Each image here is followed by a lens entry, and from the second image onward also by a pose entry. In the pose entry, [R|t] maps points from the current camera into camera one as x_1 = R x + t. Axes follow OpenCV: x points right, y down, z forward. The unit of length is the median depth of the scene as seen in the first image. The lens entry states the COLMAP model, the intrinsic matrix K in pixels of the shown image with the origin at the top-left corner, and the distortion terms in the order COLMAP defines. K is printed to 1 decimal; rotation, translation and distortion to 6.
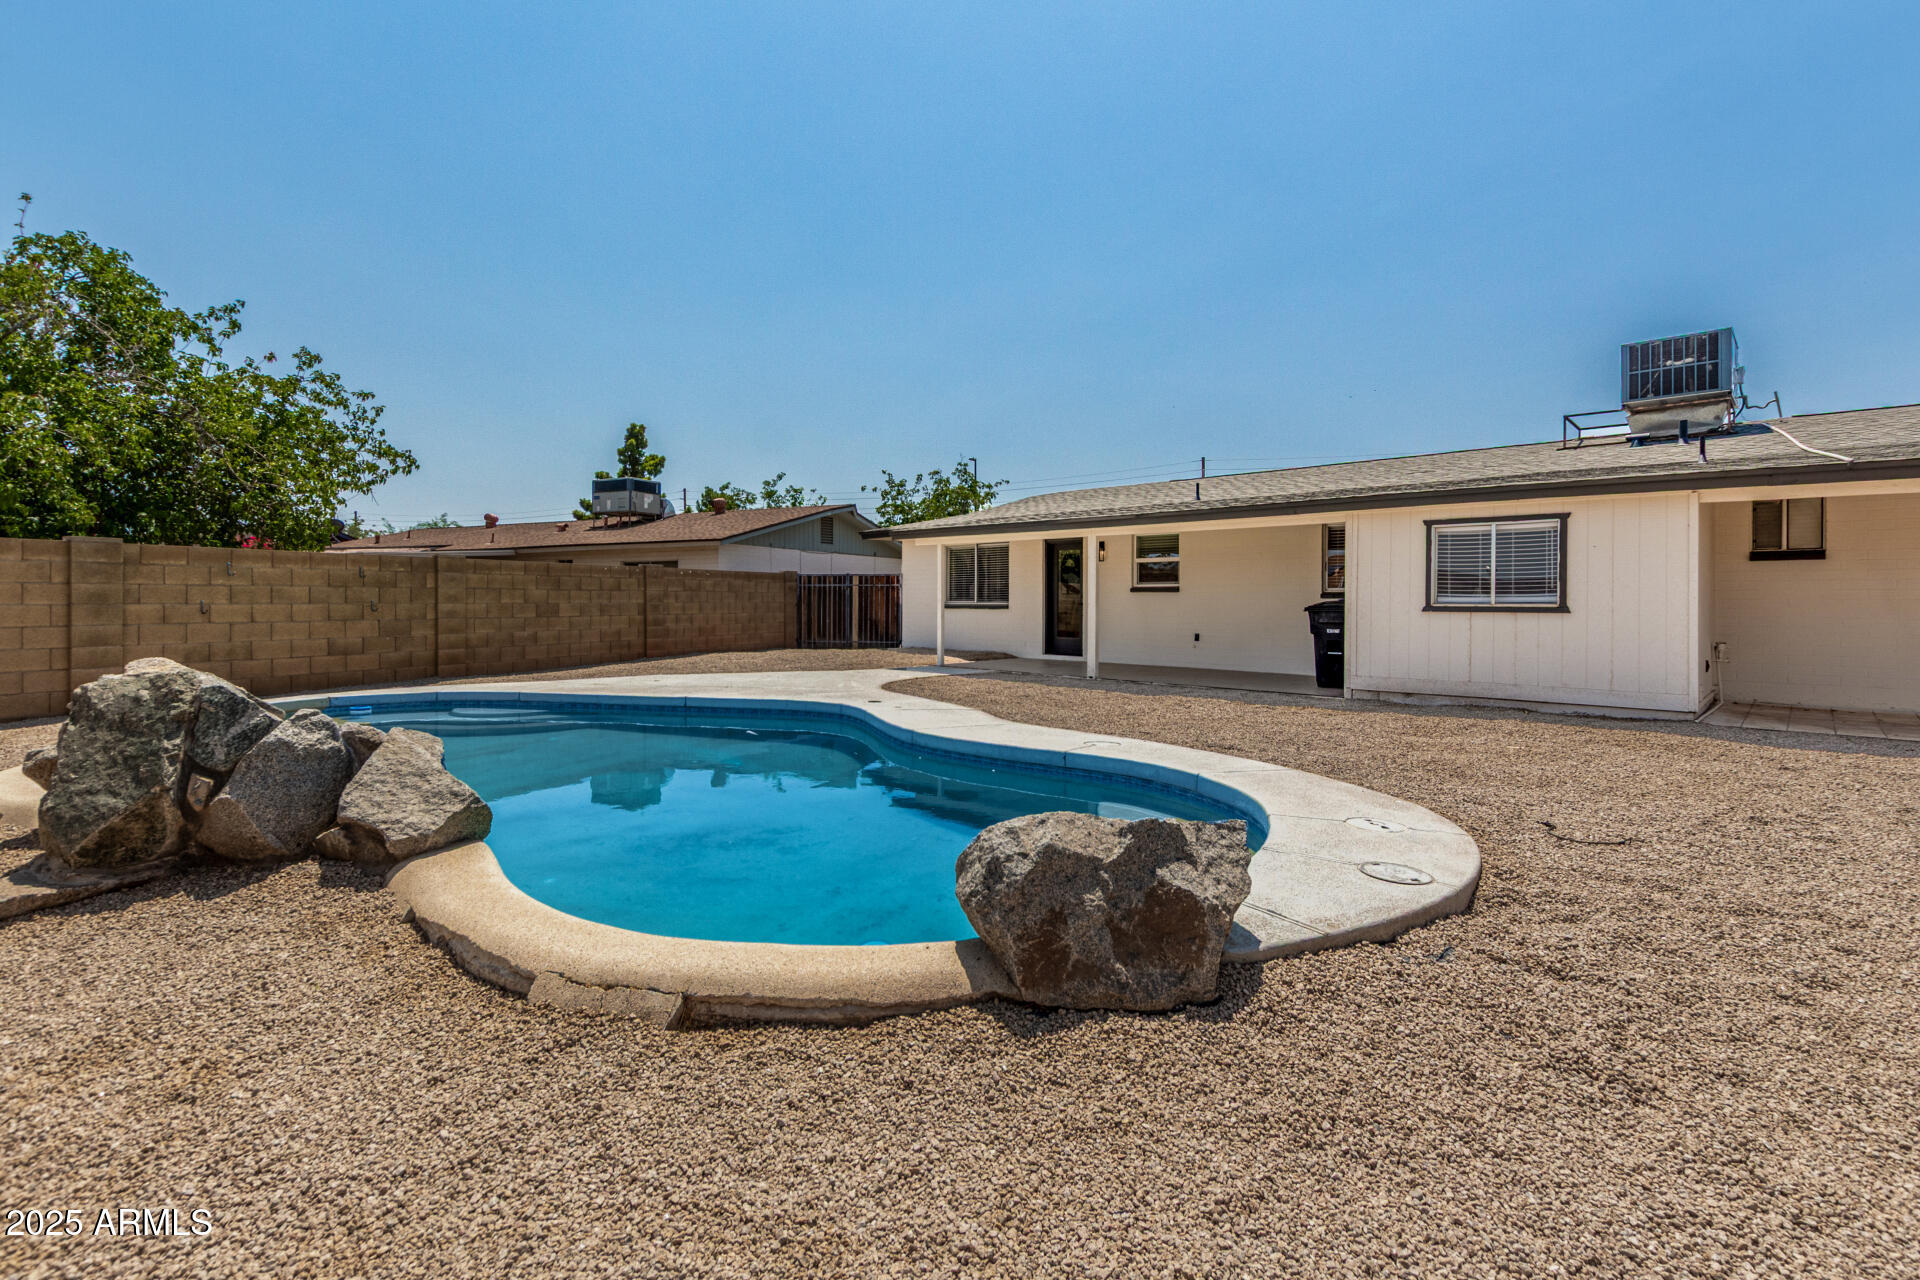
lens RADIAL K [[880.7, 0, 977.4], [0, 880.7, 642.7], [0, 0, 1]] dist [0.002622, -0.000381]
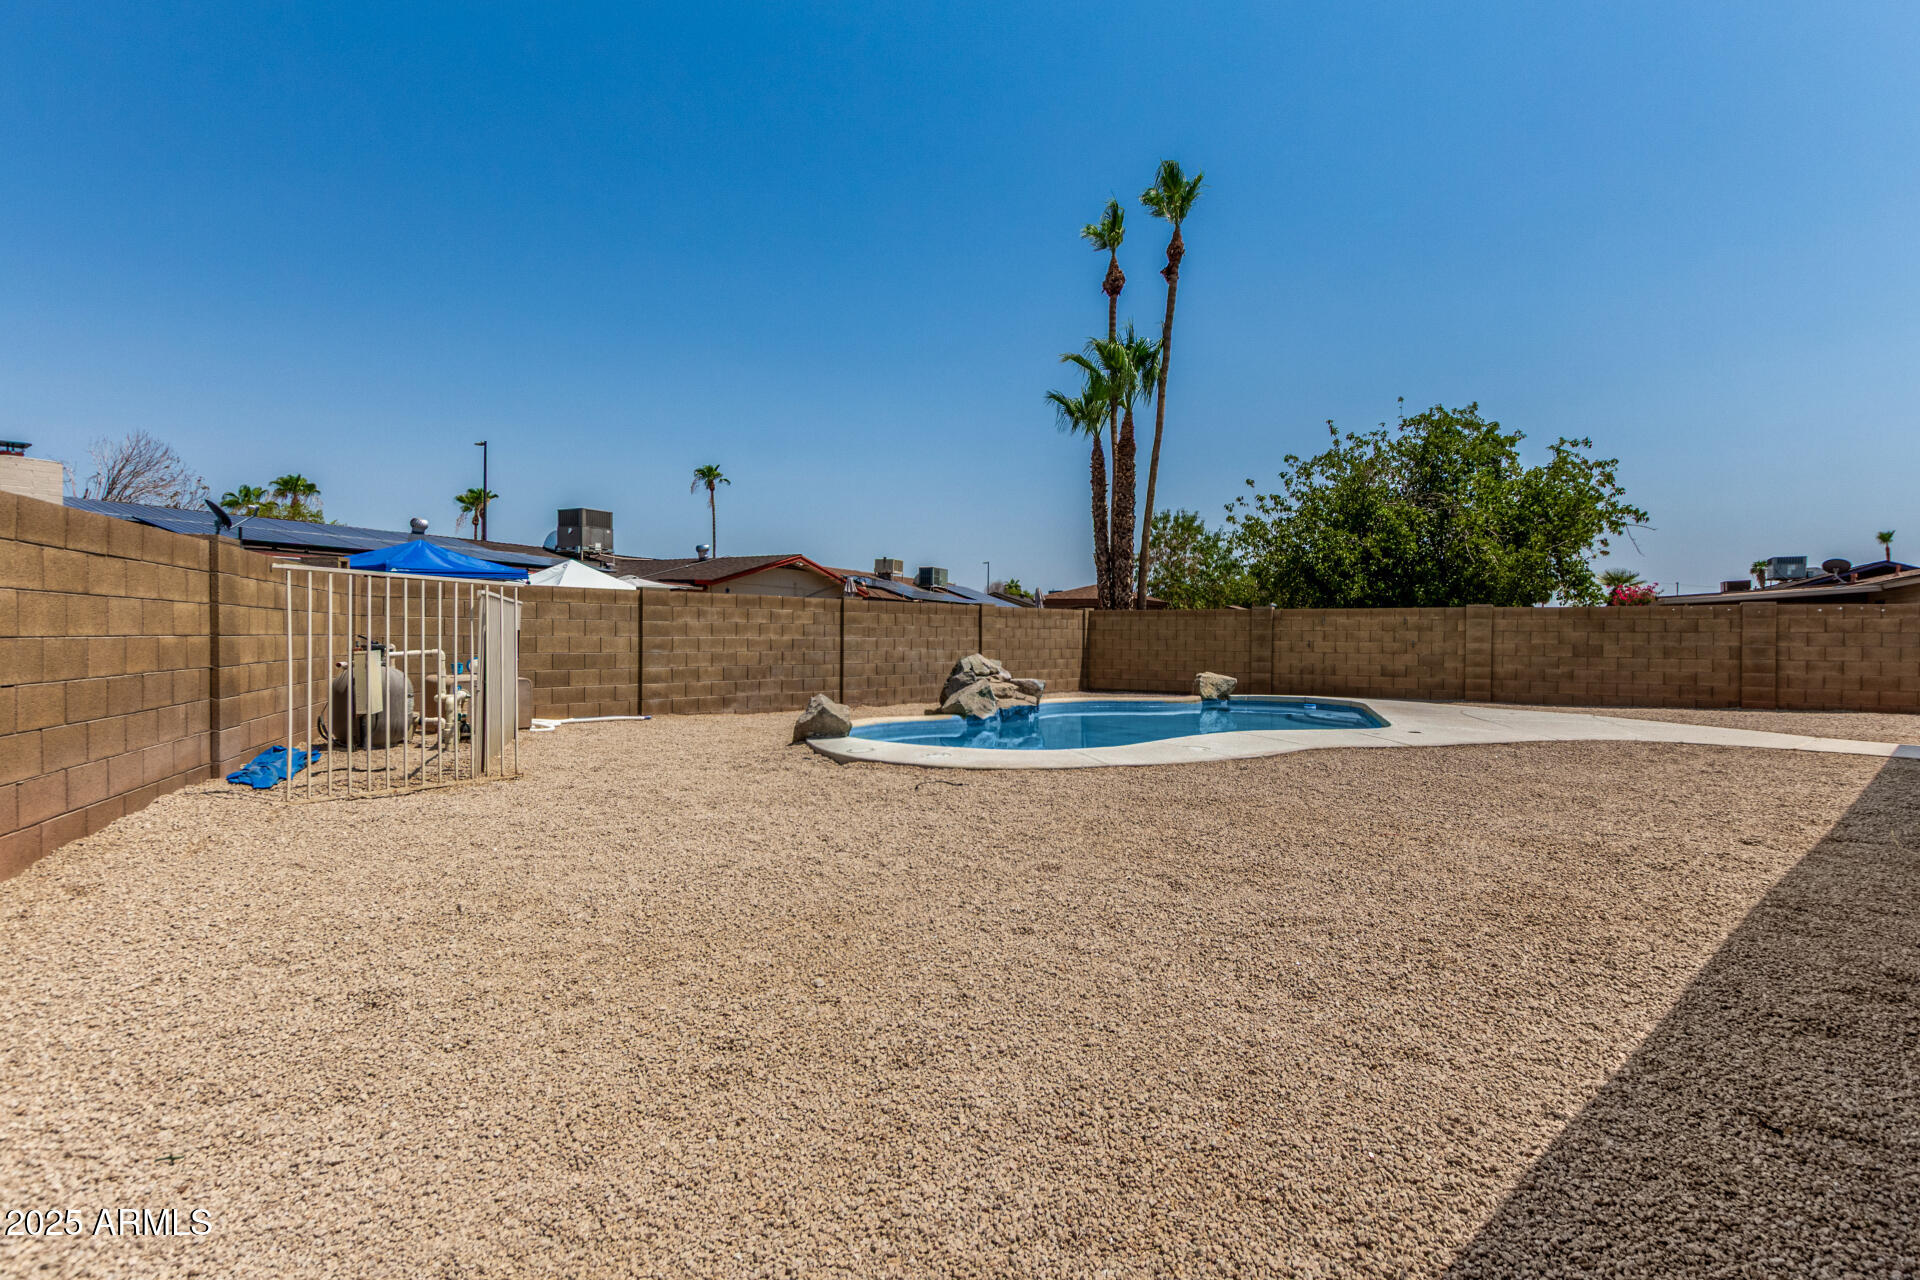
lens RADIAL K [[902.6, 0, 963.2], [0, 902.6, 648.8], [0, 0, 1]] dist [-0.001529, -0.000321]
pose [[-0.103993, 0.013204, -0.994490, 0.743253], [-0.057254, 0.998174, 0.019240, -0.018069], [0.992929, 0.058939, -0.103047, 0.376189]]
